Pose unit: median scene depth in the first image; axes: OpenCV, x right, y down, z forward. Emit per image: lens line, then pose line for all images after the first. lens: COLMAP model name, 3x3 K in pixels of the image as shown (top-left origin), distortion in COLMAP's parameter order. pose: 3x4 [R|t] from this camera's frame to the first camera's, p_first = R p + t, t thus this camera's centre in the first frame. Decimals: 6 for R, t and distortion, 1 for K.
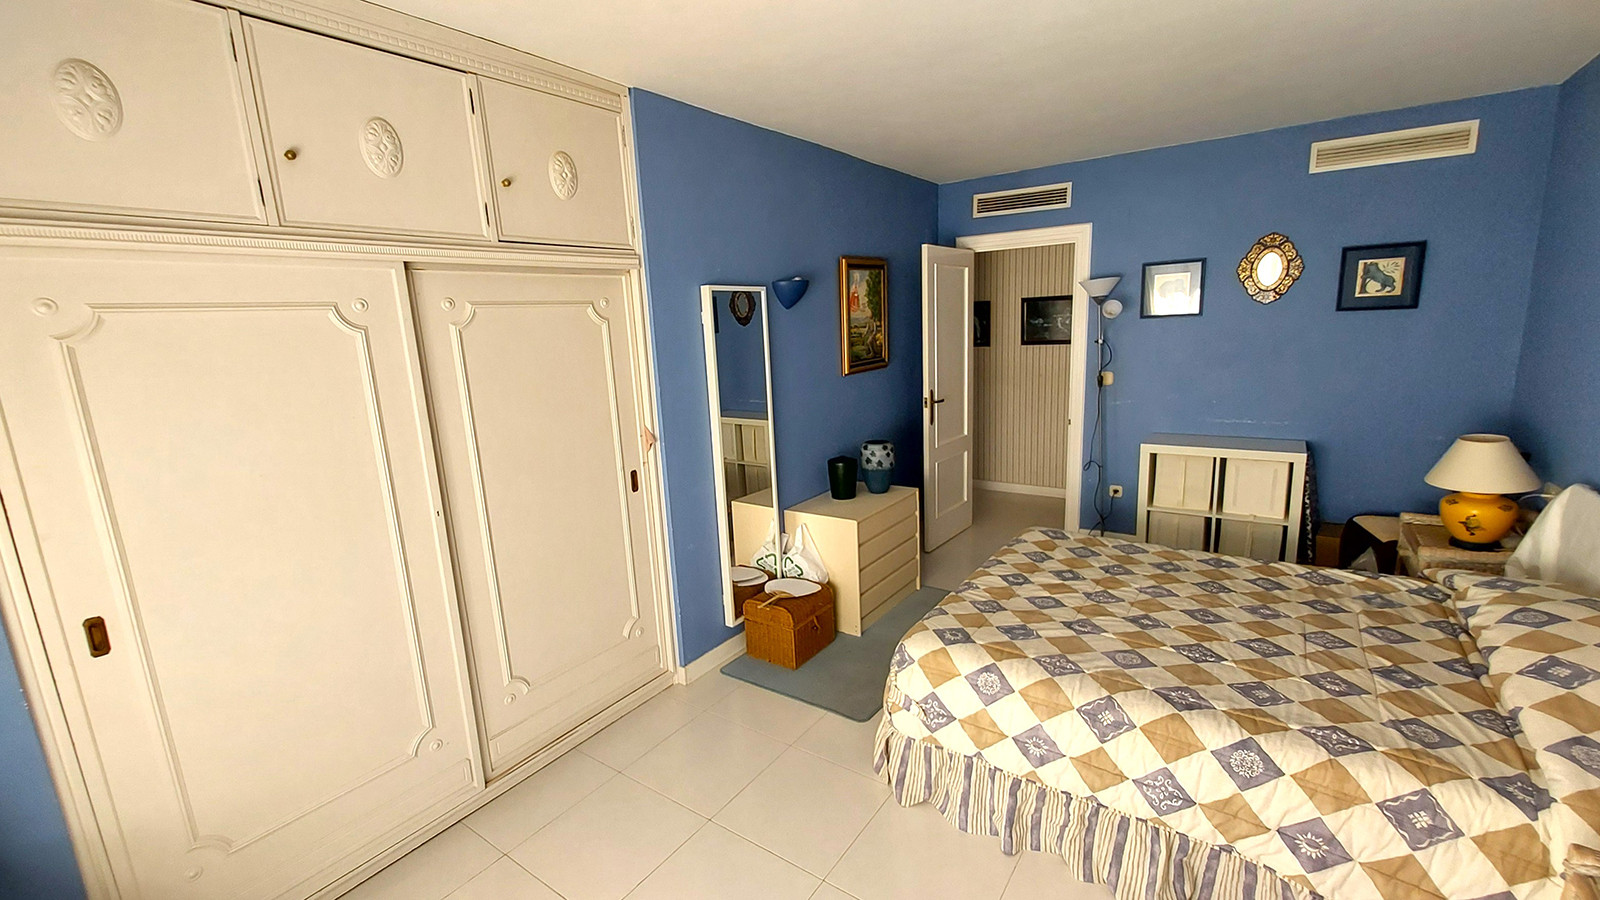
lens RADIAL K [[640.8, 0, 796.7], [0, 640.8, 449.2], [0, 0, 1]] dist [0.001266, -0.002349]
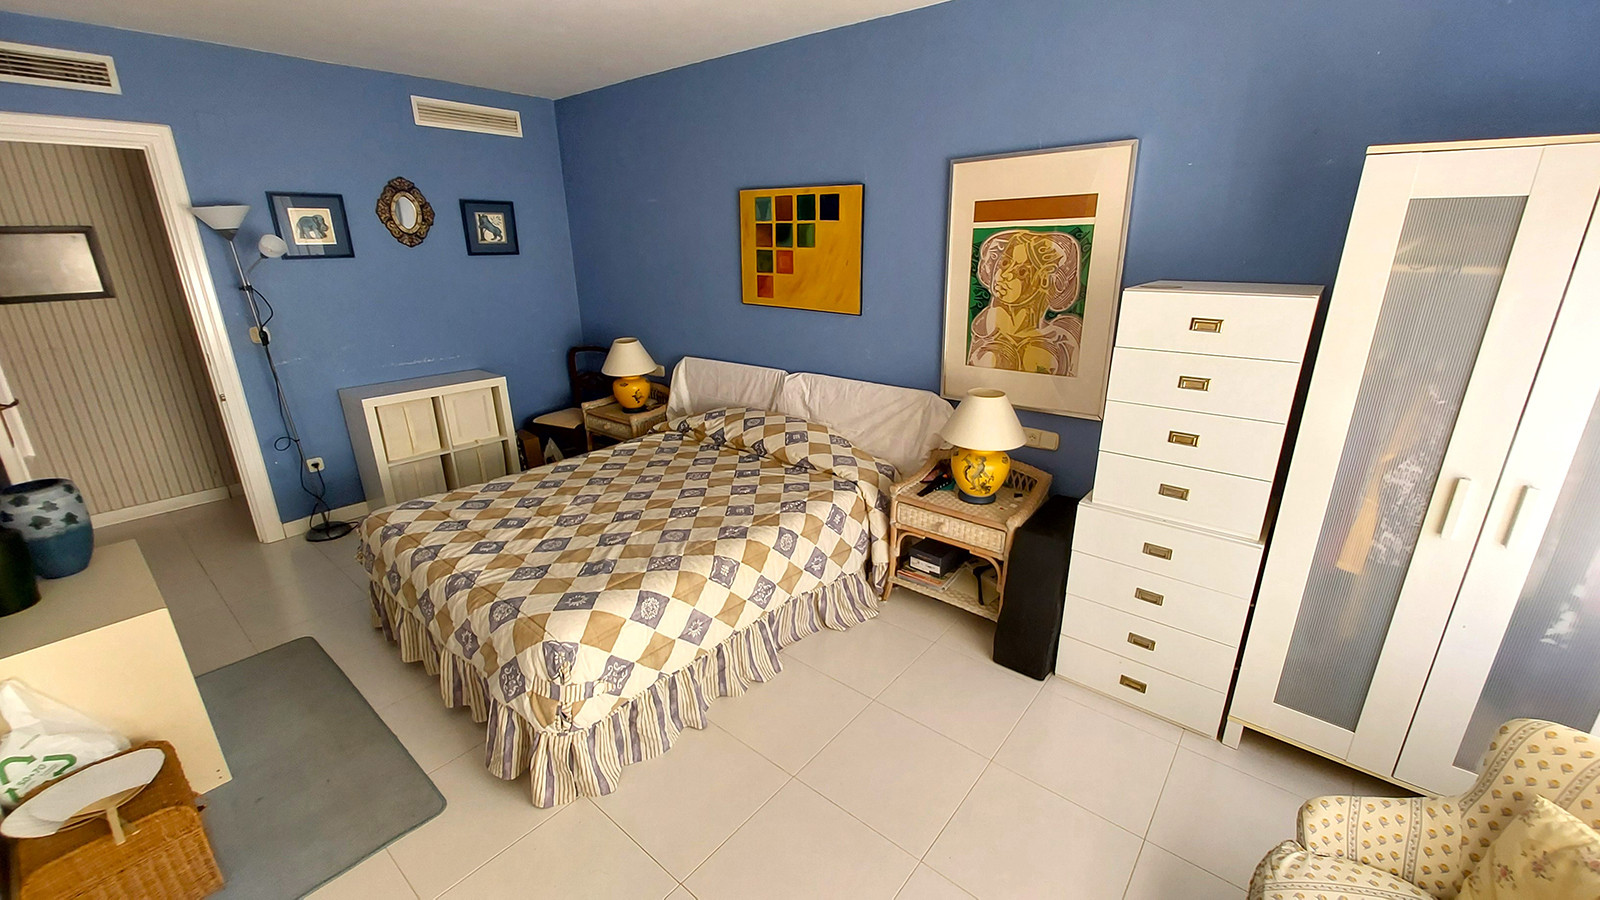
lens RADIAL K [[640.8, 0, 797.4], [0, 640.8, 446.9], [0, 0, 1]] dist [0.001266, -0.002349]
pose [[0.097955, -0.262537, 0.959937, -0.465554], [0.197196, 0.950570, 0.239853, -0.065432], [-0.975458, 0.165801, 0.144885, 0.440524]]
